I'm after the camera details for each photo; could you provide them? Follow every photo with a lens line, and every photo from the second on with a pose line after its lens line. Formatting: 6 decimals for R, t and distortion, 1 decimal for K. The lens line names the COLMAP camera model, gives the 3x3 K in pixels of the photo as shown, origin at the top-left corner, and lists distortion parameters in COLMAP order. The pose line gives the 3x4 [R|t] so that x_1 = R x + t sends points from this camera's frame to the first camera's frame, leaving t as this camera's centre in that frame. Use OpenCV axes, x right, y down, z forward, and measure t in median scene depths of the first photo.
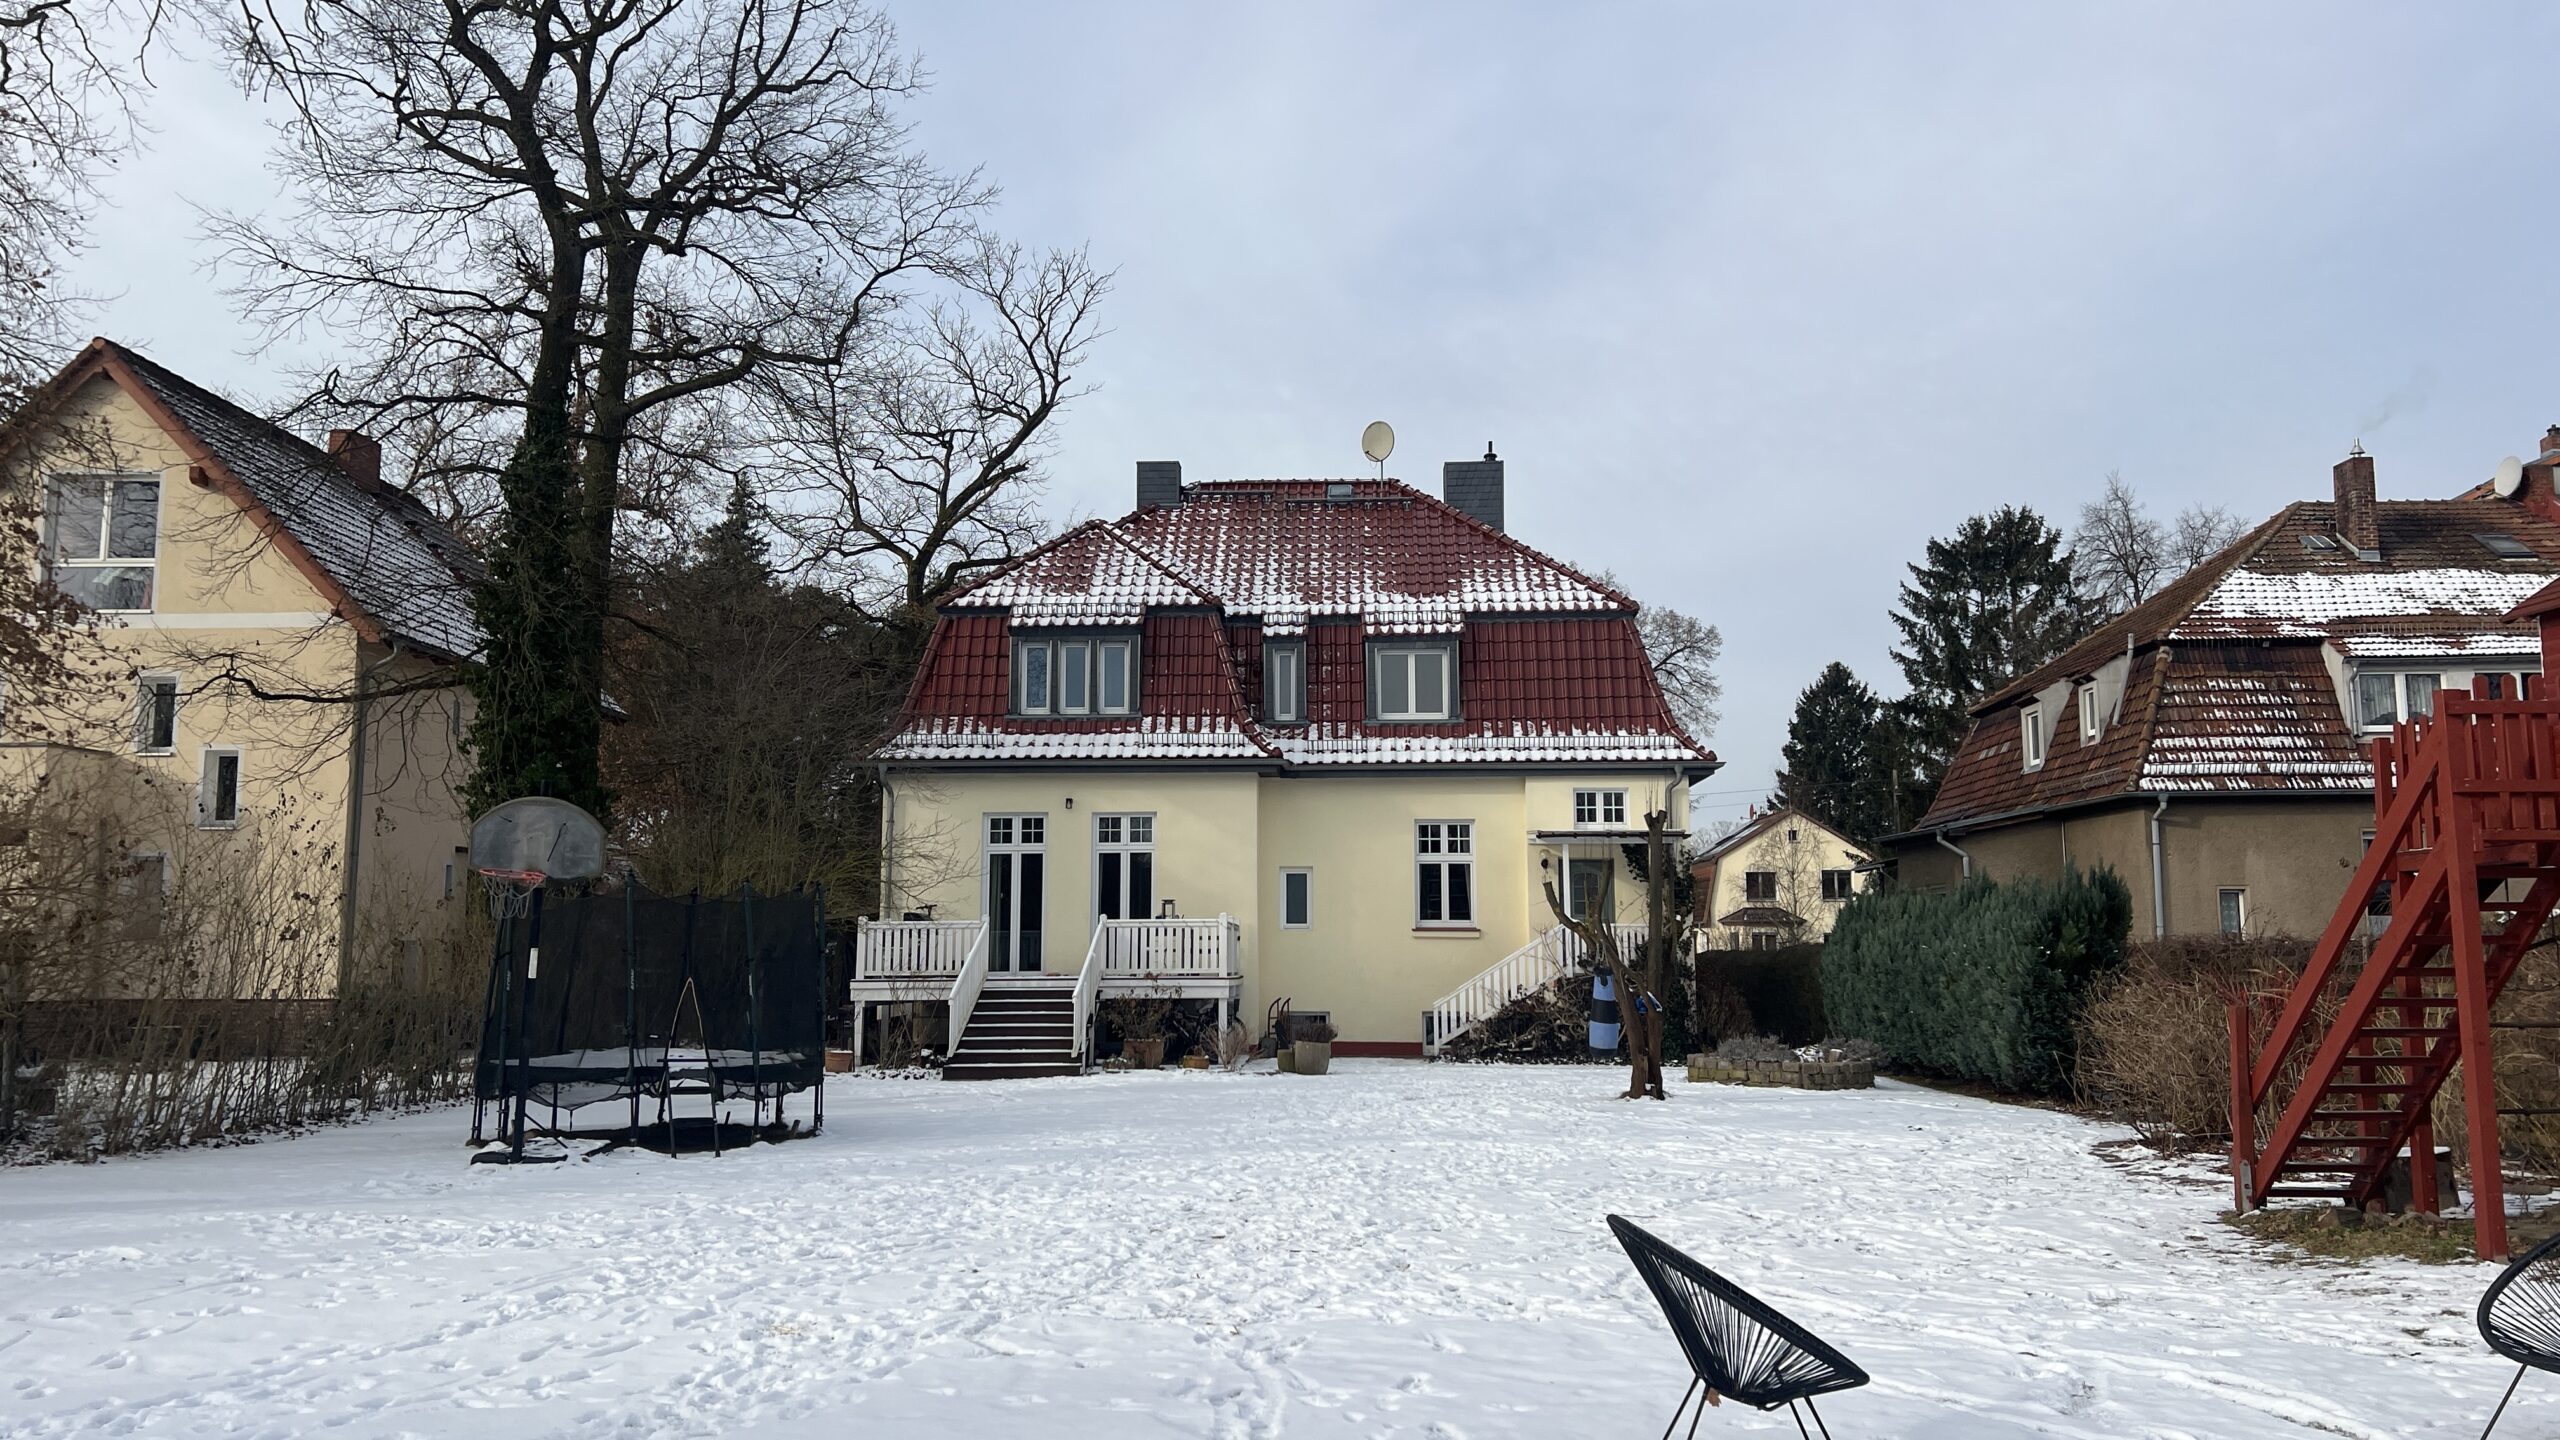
lens RADIAL K [[1894.9, 0, 1287.1], [0, 1894.9, 715.9], [0, 0, 1]] dist [0.108515, -0.129636]
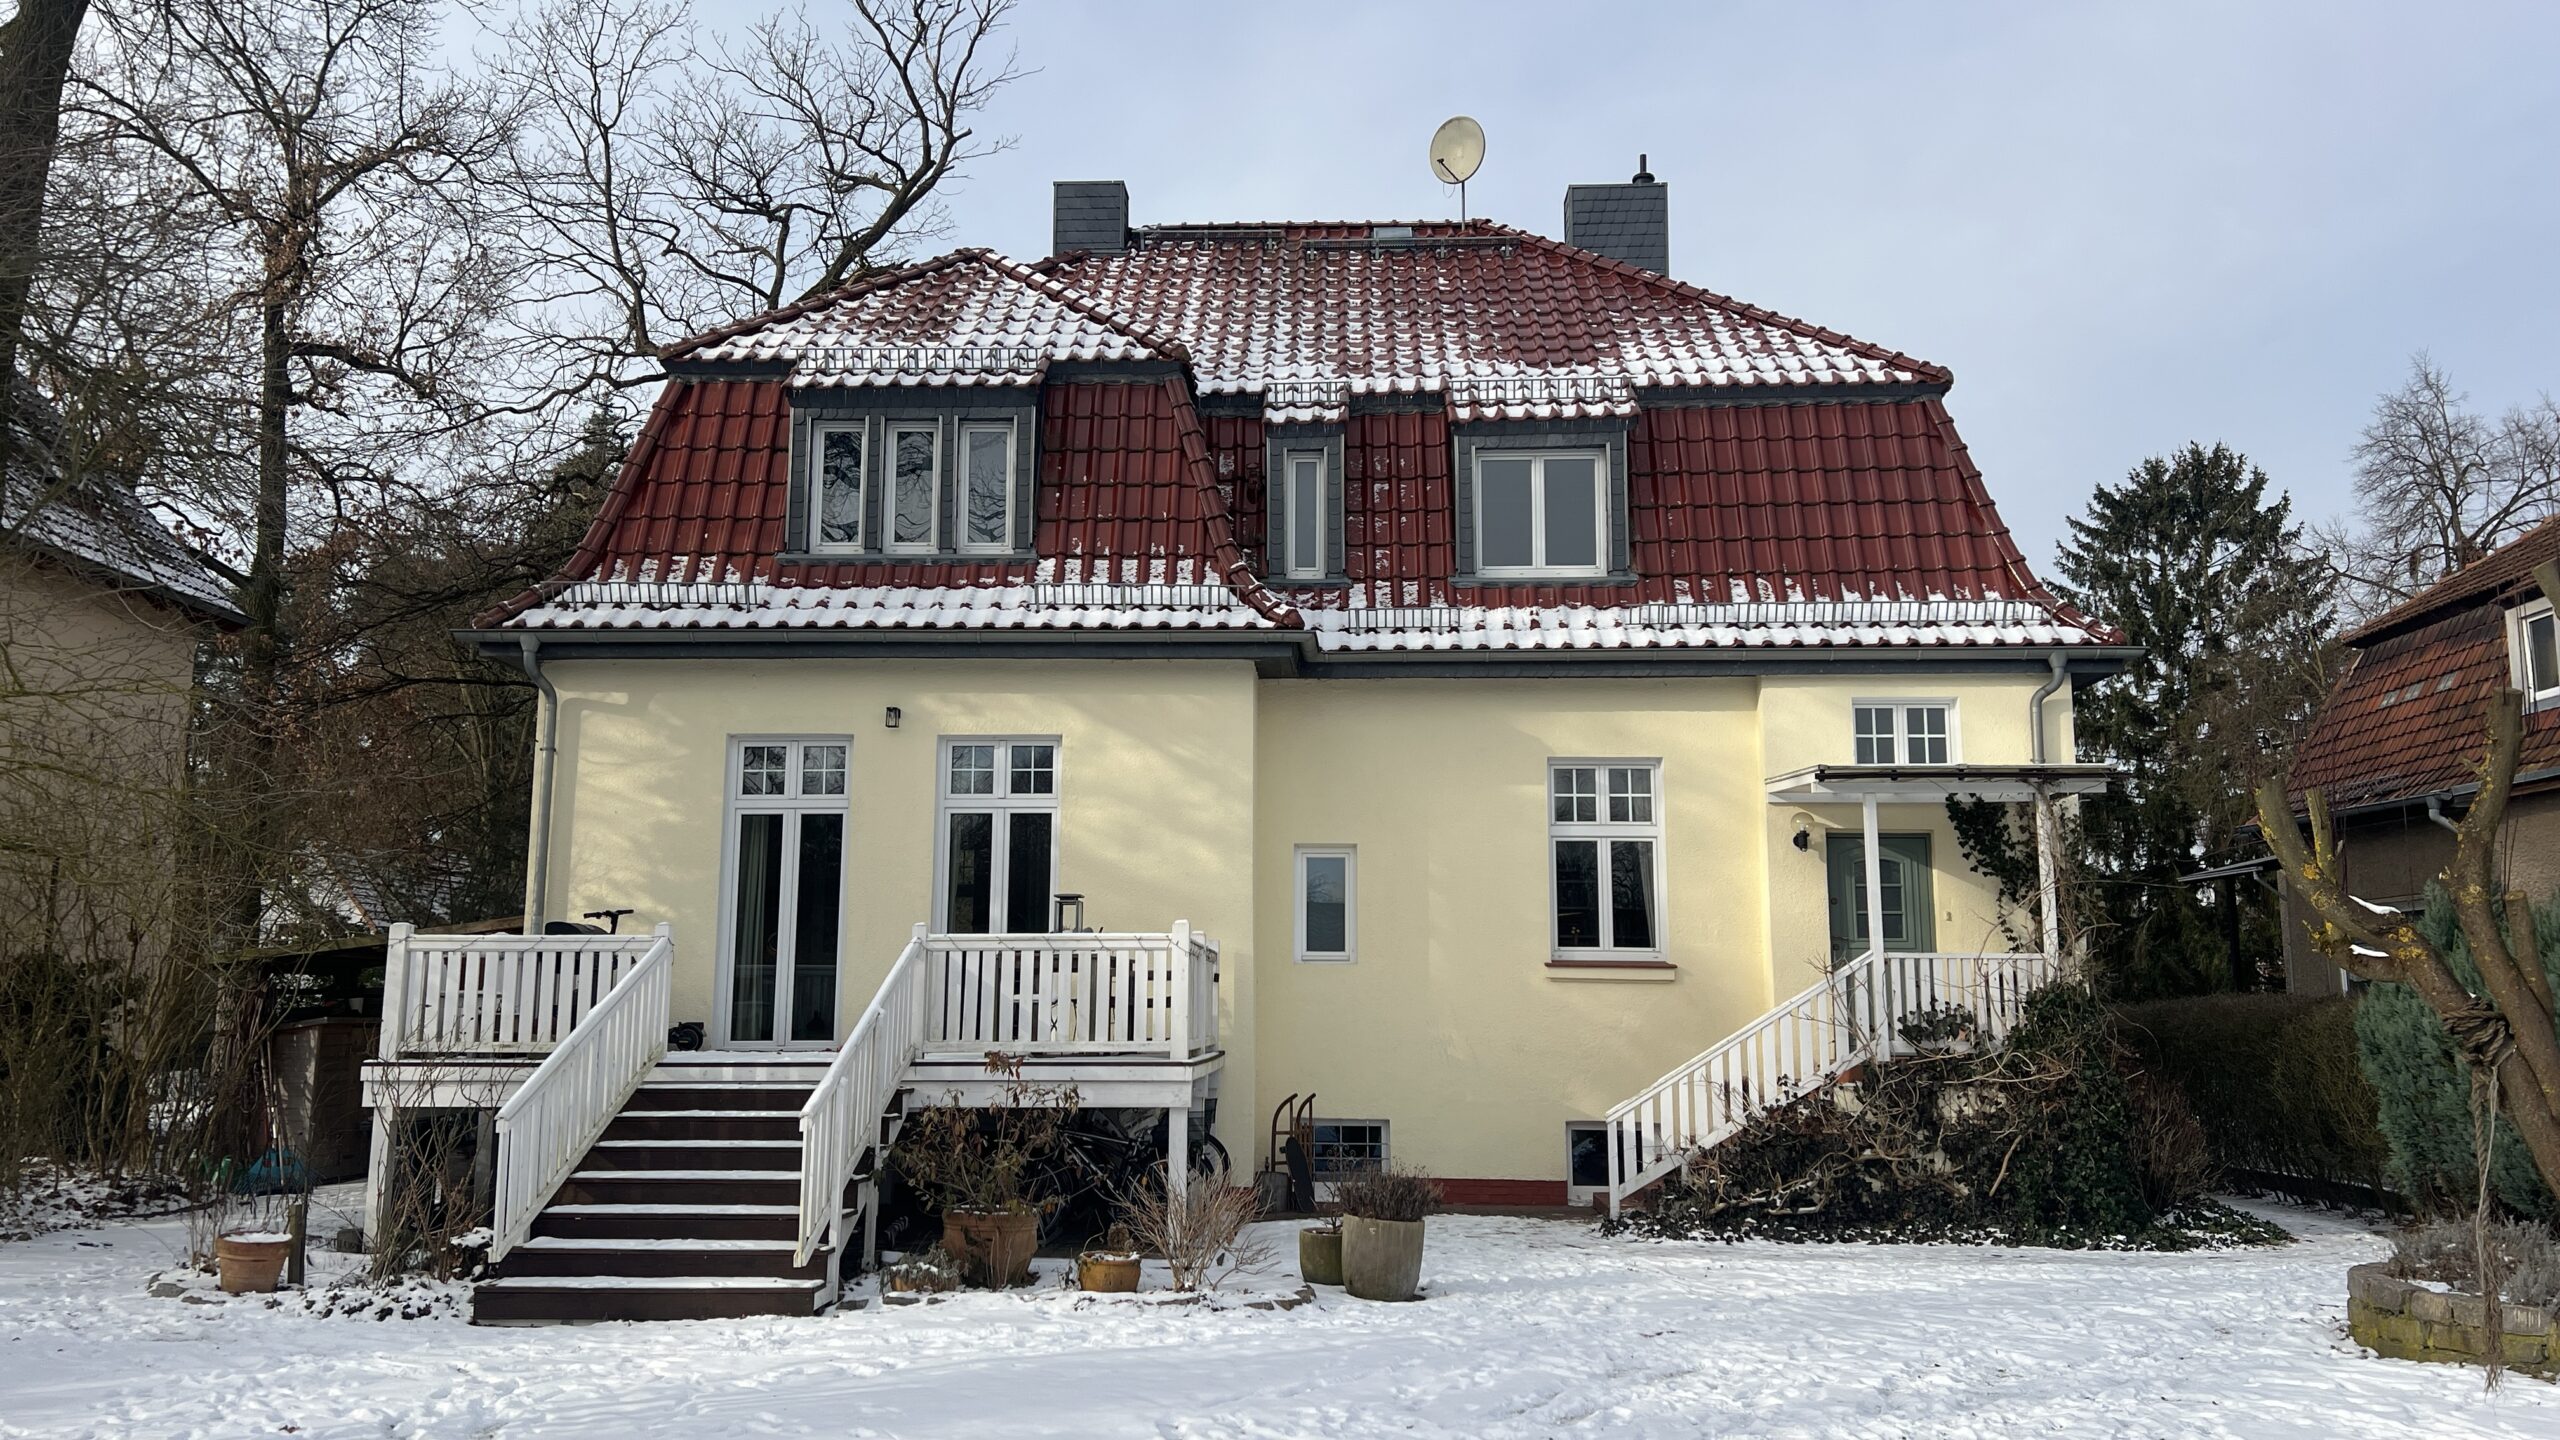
lens RADIAL K [[1925.3, 0, 1274.7], [0, 1925.3, 713.3], [0, 0, 1]] dist [0.060264, -0.062851]
pose [[0.999983, 0.005870, -0.000566, -0.009531], [-0.005882, 0.999669, -0.025038, 0.056146], [0.000419, 0.025041, 0.999686, 0.458439]]
